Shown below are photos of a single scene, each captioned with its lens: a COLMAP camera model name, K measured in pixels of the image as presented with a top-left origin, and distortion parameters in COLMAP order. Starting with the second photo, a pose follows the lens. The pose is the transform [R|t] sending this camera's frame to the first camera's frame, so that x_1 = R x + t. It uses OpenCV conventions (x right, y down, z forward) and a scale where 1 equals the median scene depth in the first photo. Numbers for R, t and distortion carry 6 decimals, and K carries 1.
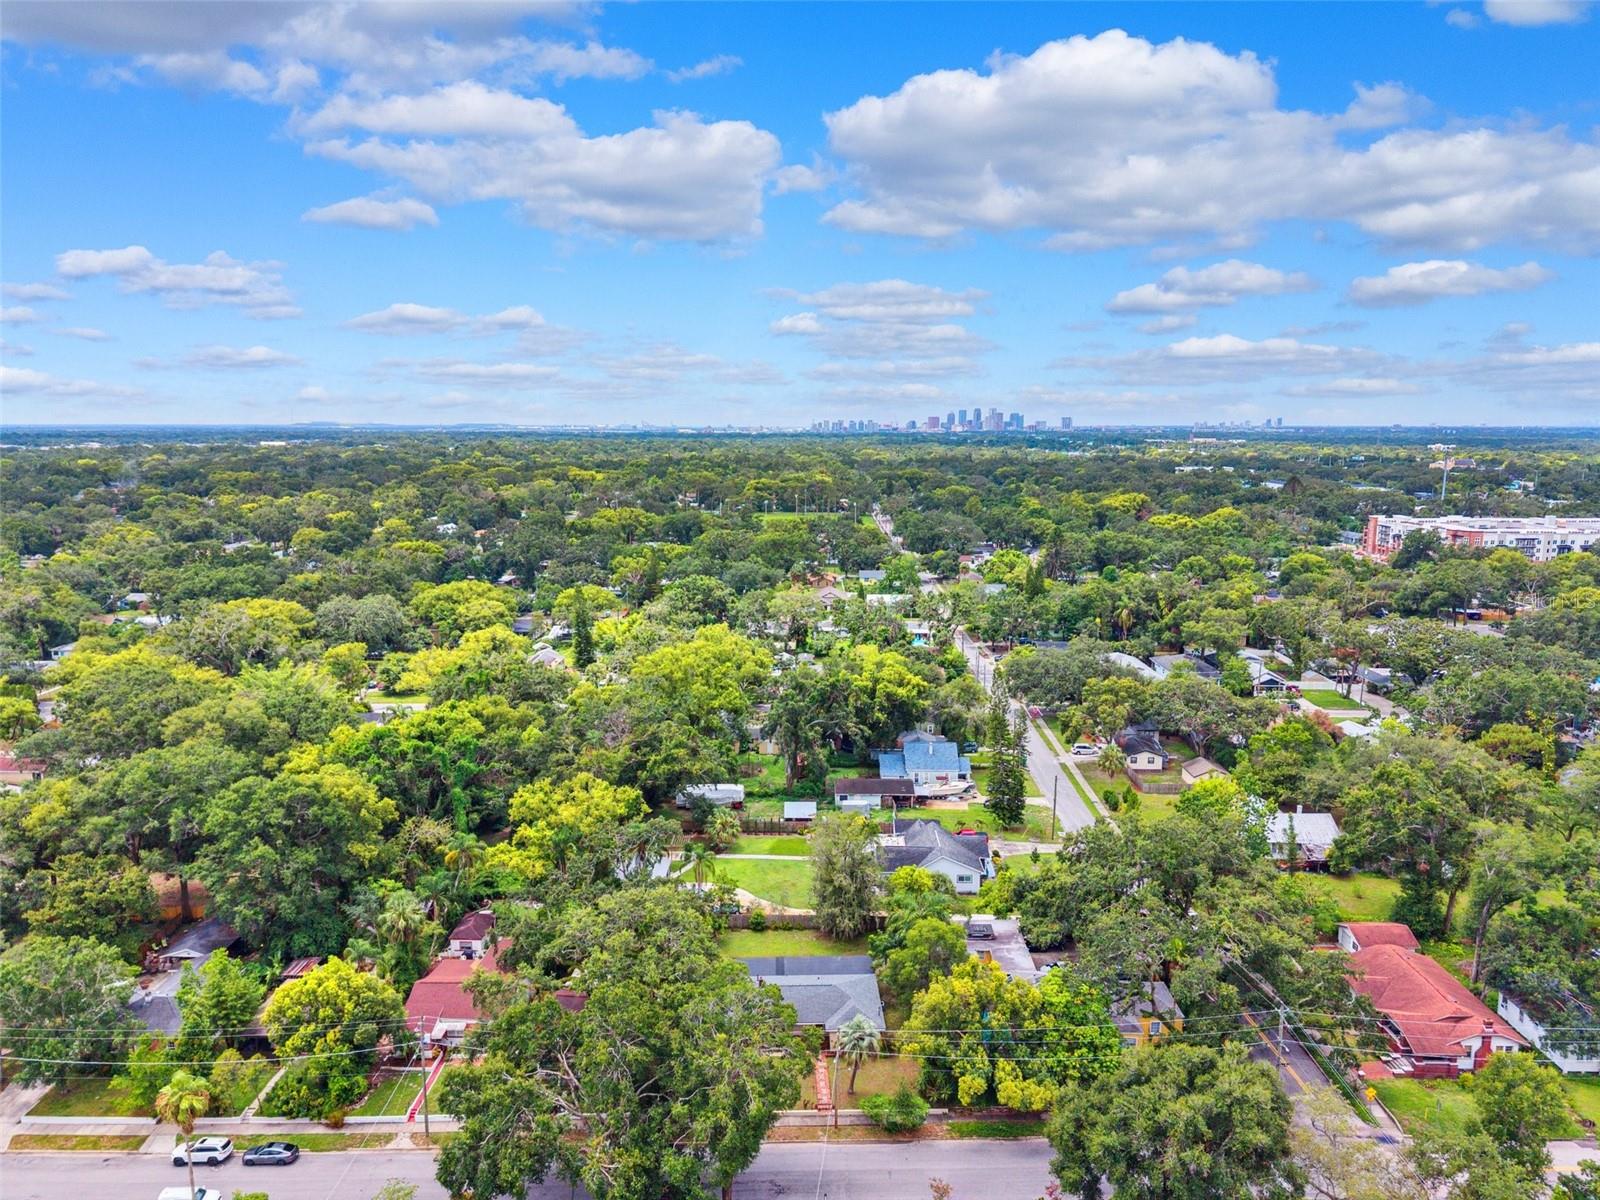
lens RADIAL K [[1086.9, 0, 800.0], [0, 1086.9, 600.0], [0, 0, 1]] dist [0.052181, -0.068631]
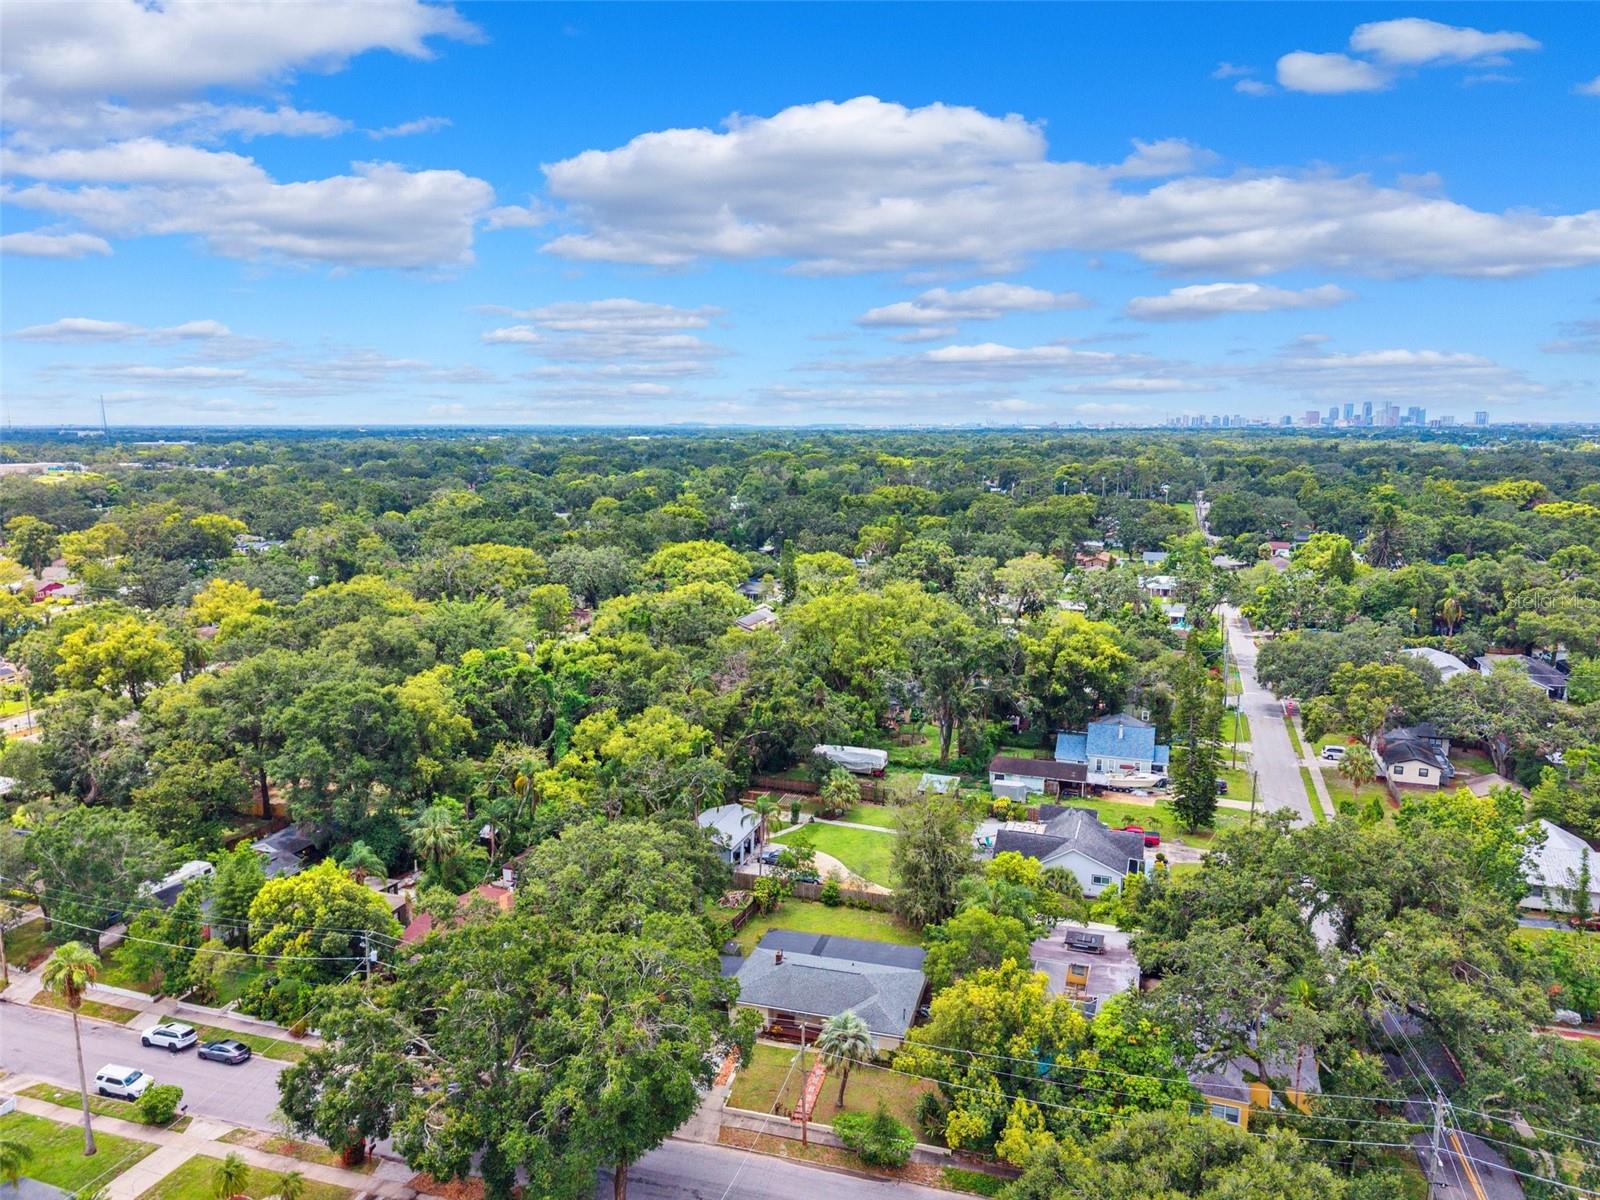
lens RADIAL K [[1086.9, 0, 800.0], [0, 1086.9, 600.0], [0, 0, 1]] dist [0.052181, -0.068631]
pose [[0.948788, 0.047101, -0.312382, 0.166403], [-0.048049, 0.998834, 0.004665, 0.050267], [0.312238, 0.010584, 0.949945, 0.146328]]
